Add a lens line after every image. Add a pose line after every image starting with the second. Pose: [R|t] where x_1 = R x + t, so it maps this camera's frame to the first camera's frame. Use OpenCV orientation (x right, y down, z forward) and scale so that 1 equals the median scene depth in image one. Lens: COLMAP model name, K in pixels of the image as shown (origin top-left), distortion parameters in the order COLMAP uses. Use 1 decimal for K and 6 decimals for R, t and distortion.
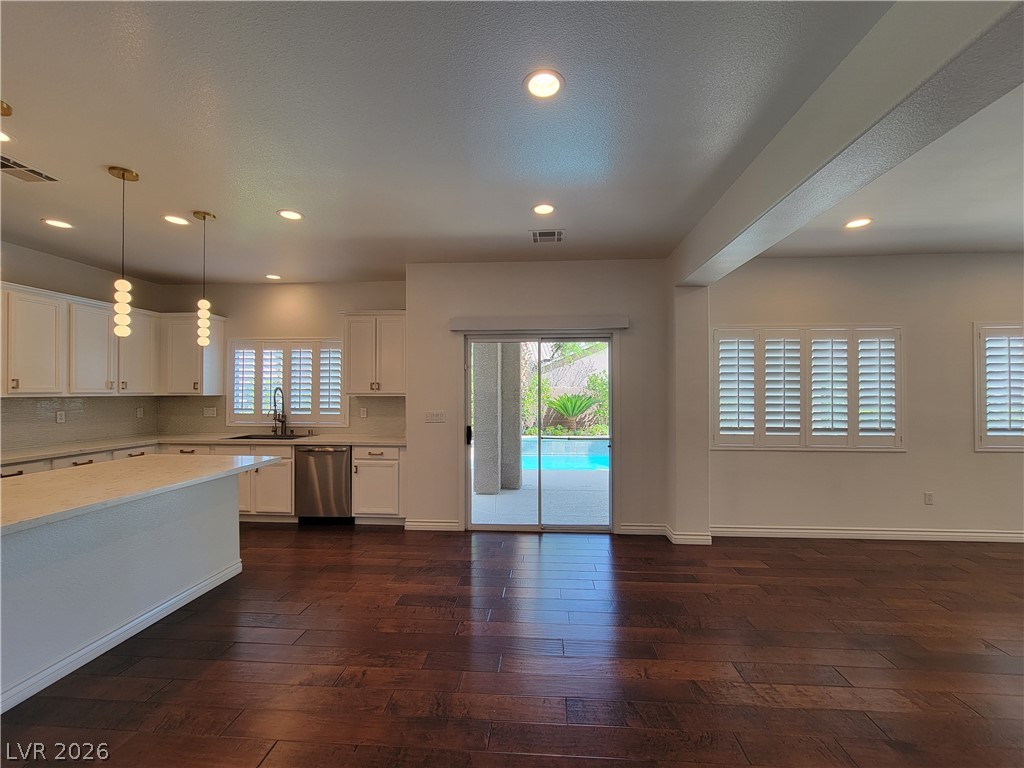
lens RADIAL K [[411.3, 0, 514.4], [0, 411.3, 387.3], [0, 0, 1]] dist [-0.003332, -0.000129]
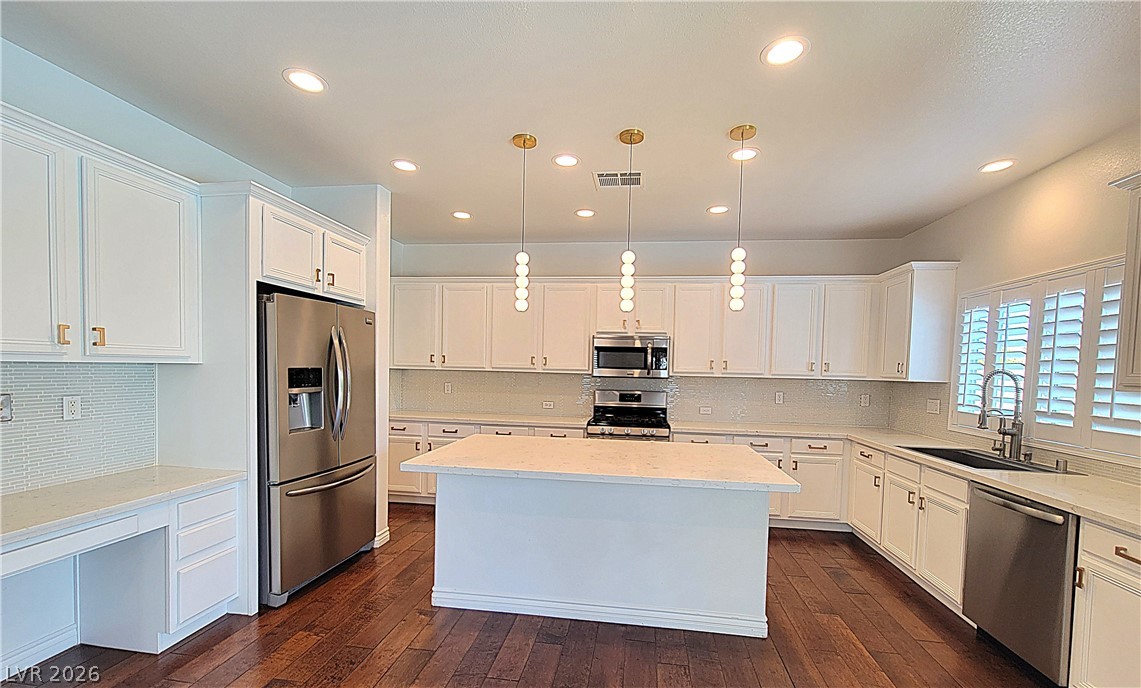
lens RADIAL K [[465.3, 0, 582.3], [0, 465.3, 378.6], [0, 0, 1]] dist [0.003838, 0.000457]
pose [[-0.037925, 0.020085, -0.999079, 0.073323], [-0.011184, 0.999727, 0.020523, 0.006619], [0.999218, 0.011952, -0.037690, 0.580187]]
